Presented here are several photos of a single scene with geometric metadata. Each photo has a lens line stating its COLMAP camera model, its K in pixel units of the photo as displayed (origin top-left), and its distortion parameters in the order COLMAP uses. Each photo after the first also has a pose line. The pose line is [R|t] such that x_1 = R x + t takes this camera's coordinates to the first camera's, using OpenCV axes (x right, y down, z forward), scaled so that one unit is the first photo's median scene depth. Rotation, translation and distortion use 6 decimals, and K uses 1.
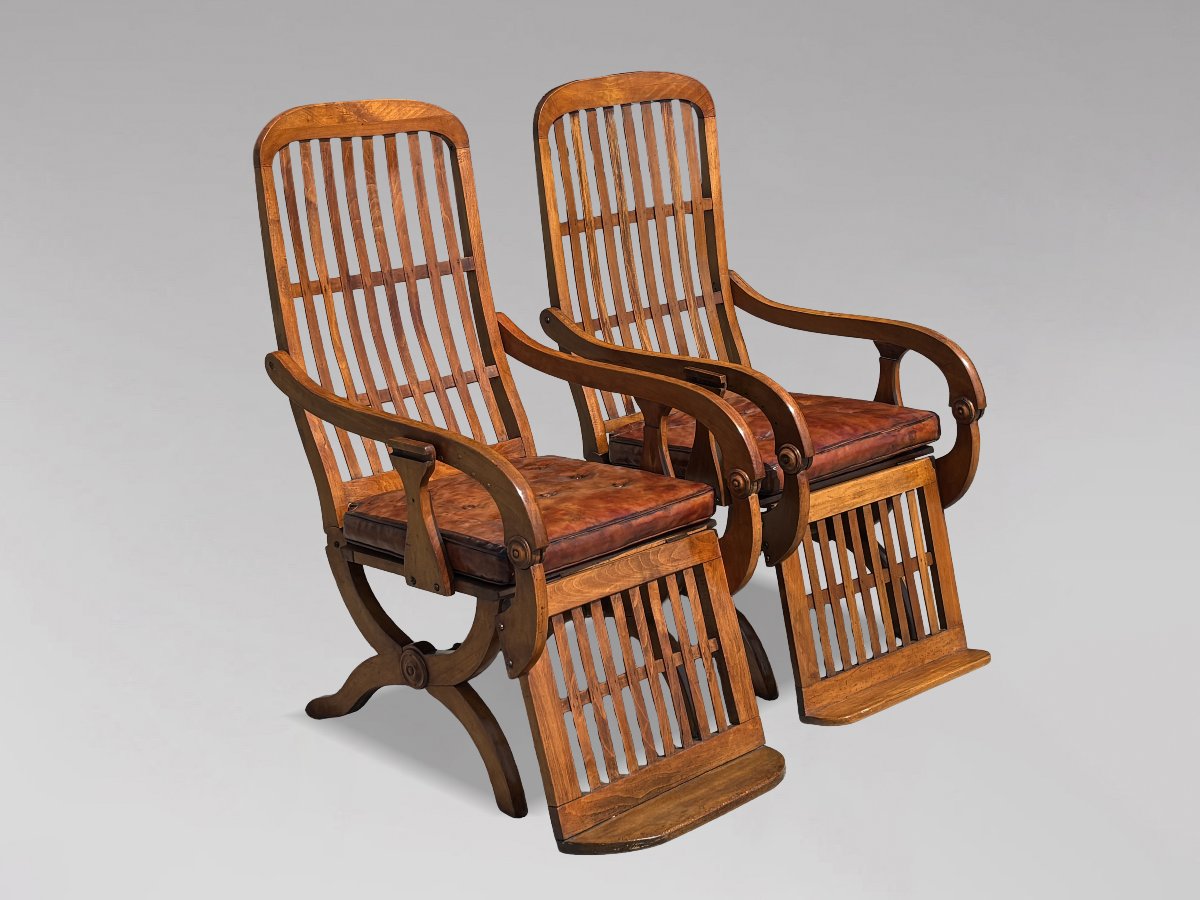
lens RADIAL K [[1709.9, 0, 598.9], [0, 1709.9, 448.3], [0, 0, 1]] dist [0.162991, 0.000000]
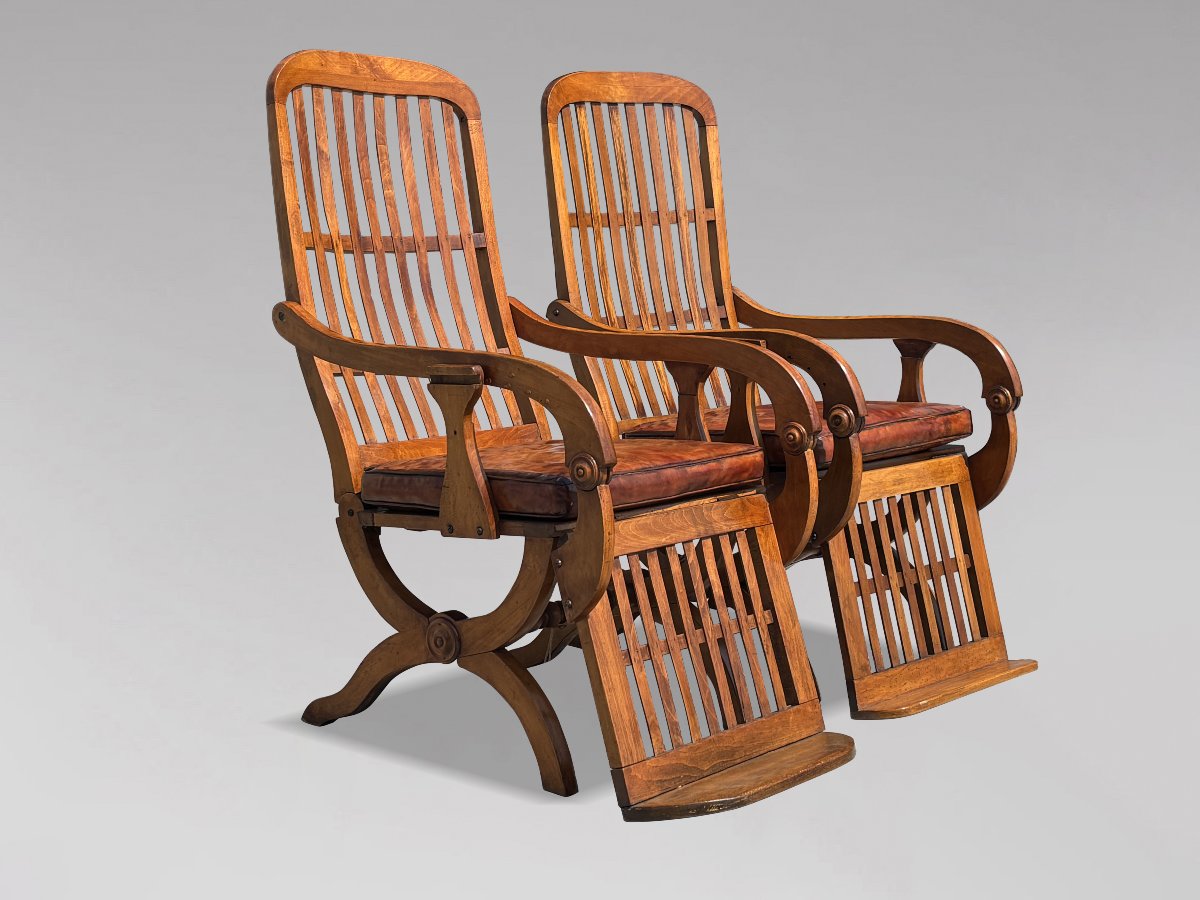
lens RADIAL K [[1709.9, 0, 600.1], [0, 1709.9, 451.9], [0, 0, 1]] dist [0.162991, 0.000000]
pose [[0.996143, 0.000561, 0.087740, -0.098778], [0.012082, 0.989578, -0.143493, 0.151823], [-0.086906, 0.144000, 0.985754, 0.091560]]
